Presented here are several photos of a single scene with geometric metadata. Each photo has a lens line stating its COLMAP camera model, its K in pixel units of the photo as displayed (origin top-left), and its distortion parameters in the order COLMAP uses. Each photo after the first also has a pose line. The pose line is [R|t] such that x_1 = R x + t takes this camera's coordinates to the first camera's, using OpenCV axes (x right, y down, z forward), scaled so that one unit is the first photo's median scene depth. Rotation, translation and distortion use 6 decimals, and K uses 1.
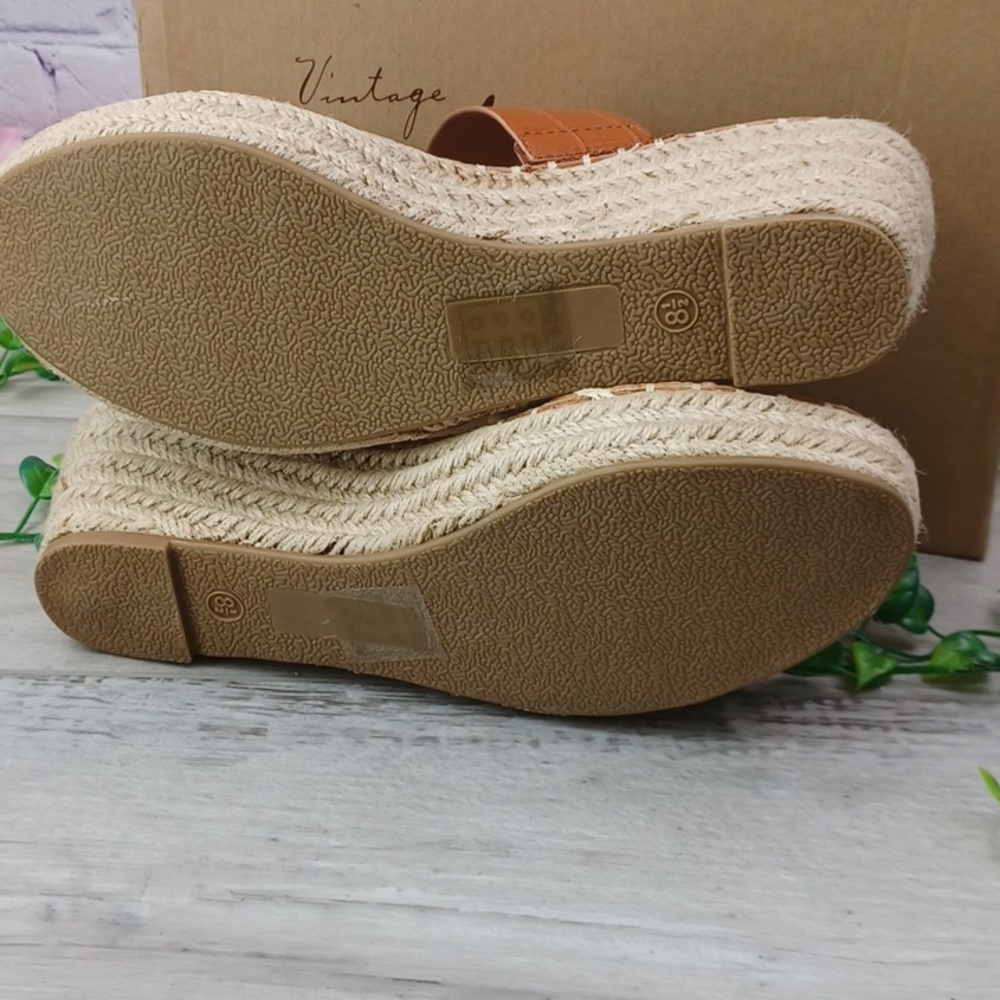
lens RADIAL K [[1630.0, 0, 500.0], [0, 1630.0, 500.0], [0, 0, 1]] dist [0.102682, -0.034908]
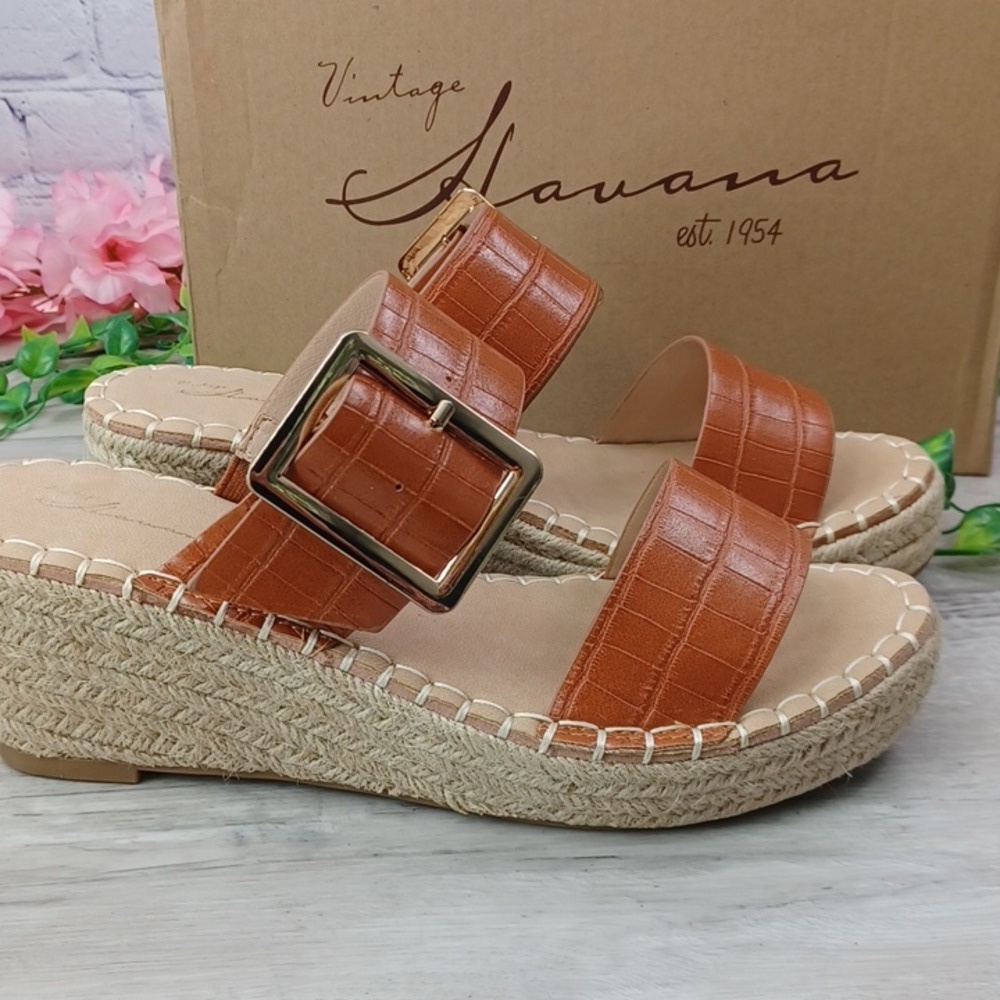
lens RADIAL K [[1630.0, 0, 500.0], [0, 1630.0, 500.0], [0, 0, 1]] dist [0.102682, -0.034908]
pose [[0.991934, -0.095153, 0.083748, -0.130838], [0.098227, 0.994604, -0.033383, 0.063162], [-0.080119, 0.041340, 0.995928, -0.060224]]
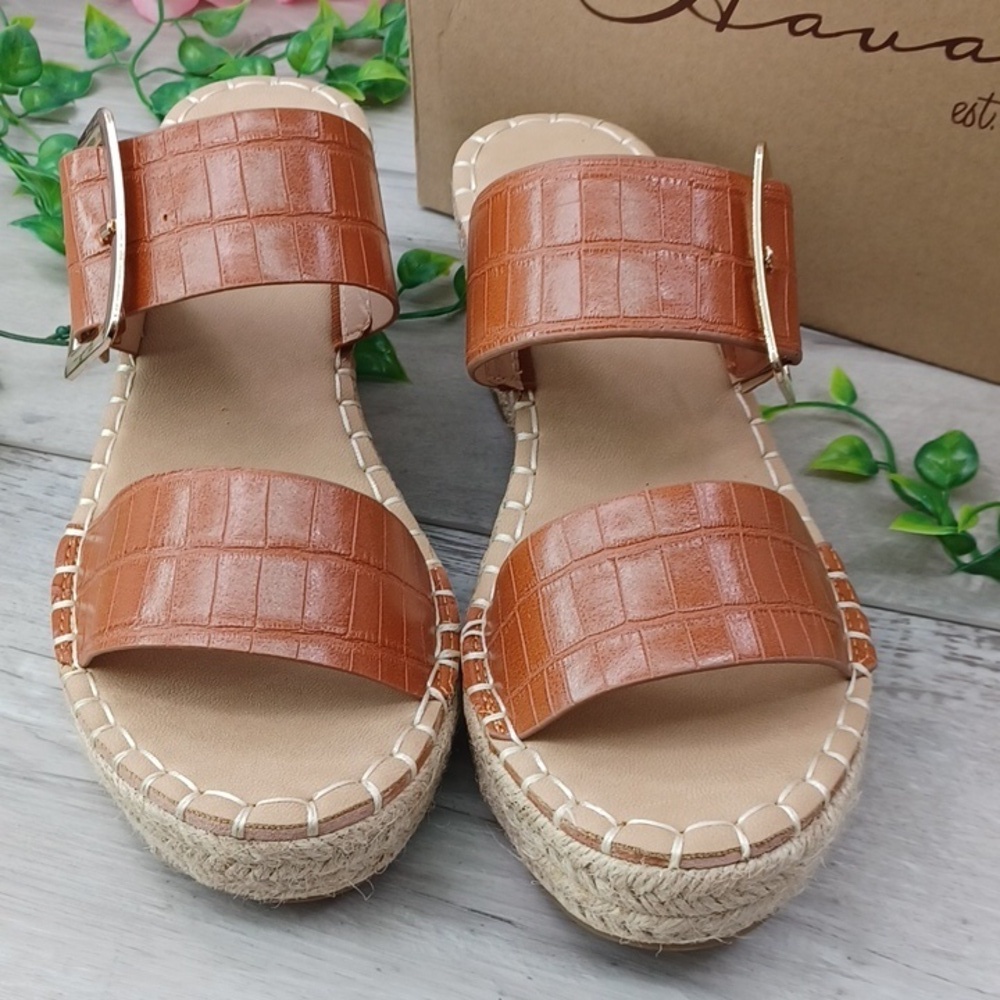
lens RADIAL K [[1630.0, 0, 500.0], [0, 1630.0, 500.0], [0, 0, 1]] dist [0.102682, -0.034908]
pose [[0.962139, 0.154995, -0.224200, 0.101976], [-0.090979, 0.958022, 0.271875, -0.165051], [0.256928, -0.241184, 0.935852, 0.083542]]
